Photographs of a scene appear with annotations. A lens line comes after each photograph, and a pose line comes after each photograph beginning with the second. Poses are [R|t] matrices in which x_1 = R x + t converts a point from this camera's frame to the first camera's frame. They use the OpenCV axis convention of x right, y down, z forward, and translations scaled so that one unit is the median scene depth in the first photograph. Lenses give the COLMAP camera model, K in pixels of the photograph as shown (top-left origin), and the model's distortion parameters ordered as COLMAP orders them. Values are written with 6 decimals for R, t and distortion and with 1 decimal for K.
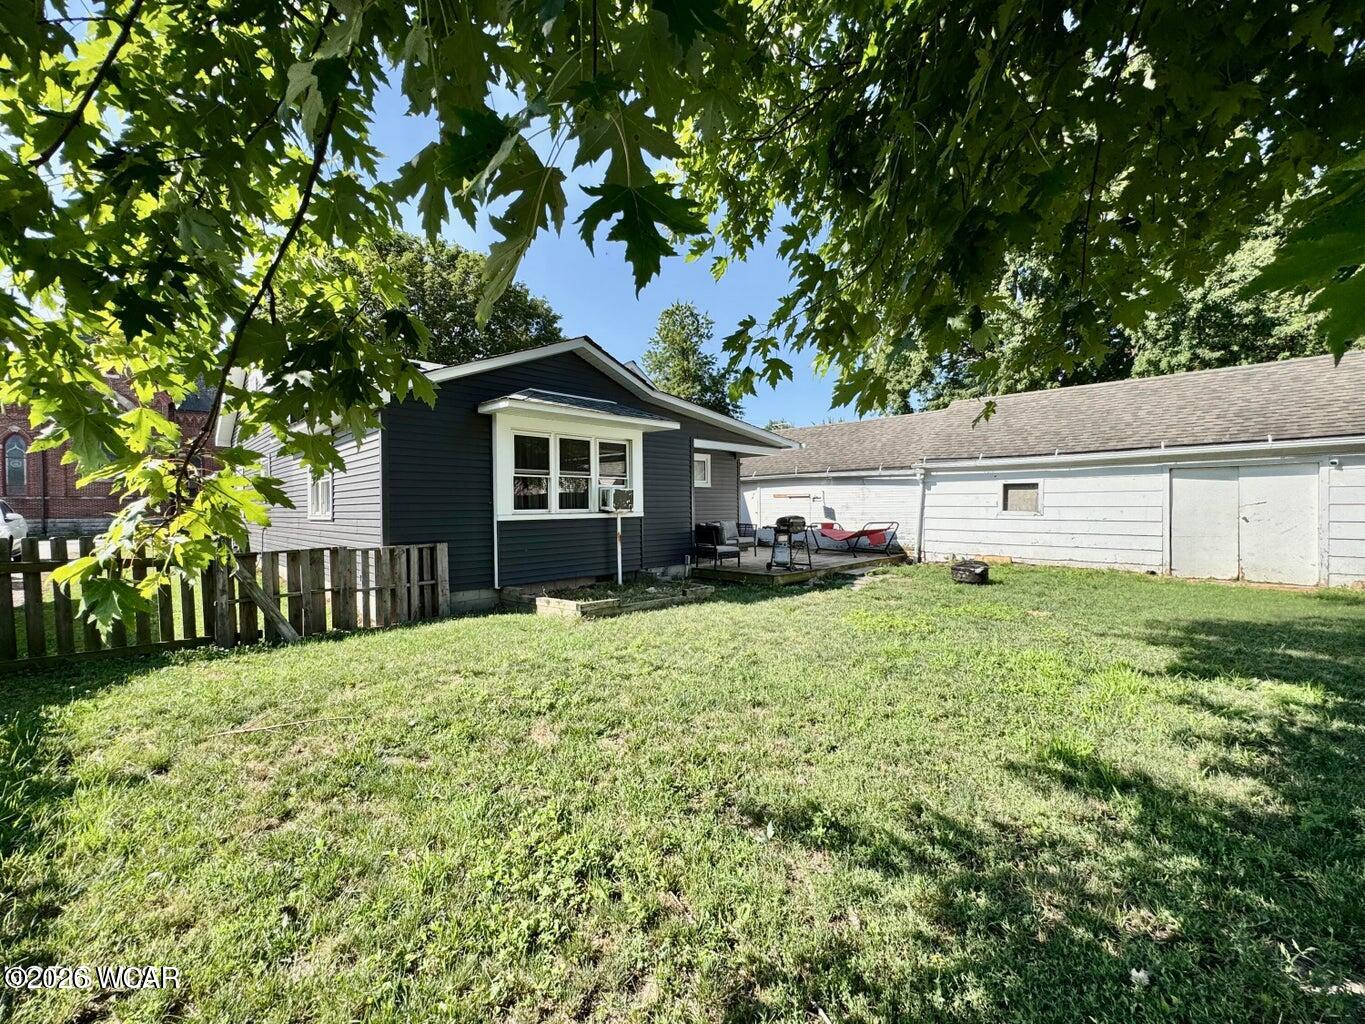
lens RADIAL K [[547.1, 0, 677.7], [0, 547.1, 517.7], [0, 0, 1]] dist [-0.005657, 0.000944]
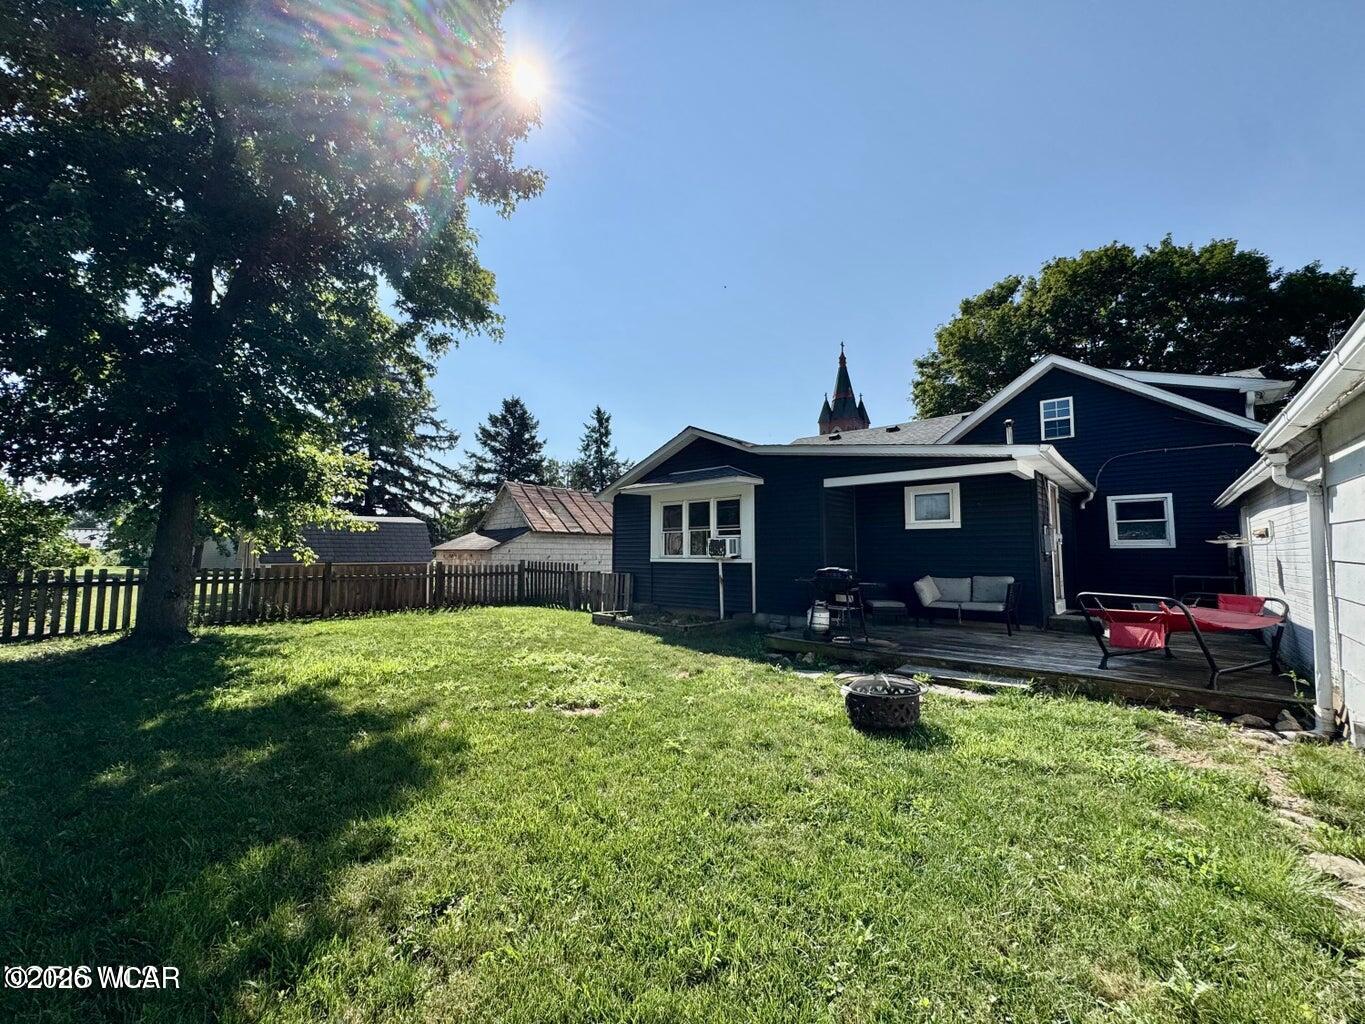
lens RADIAL K [[547.1, 0, 677.9], [0, 547.1, 511.0], [0, 0, 1]] dist [-0.005657, 0.000944]
pose [[0.056247, -0.071021, -0.995888, 1.061019], [-0.021671, 0.997145, -0.072334, -0.025292], [0.998182, 0.025650, 0.054547, 0.836149]]
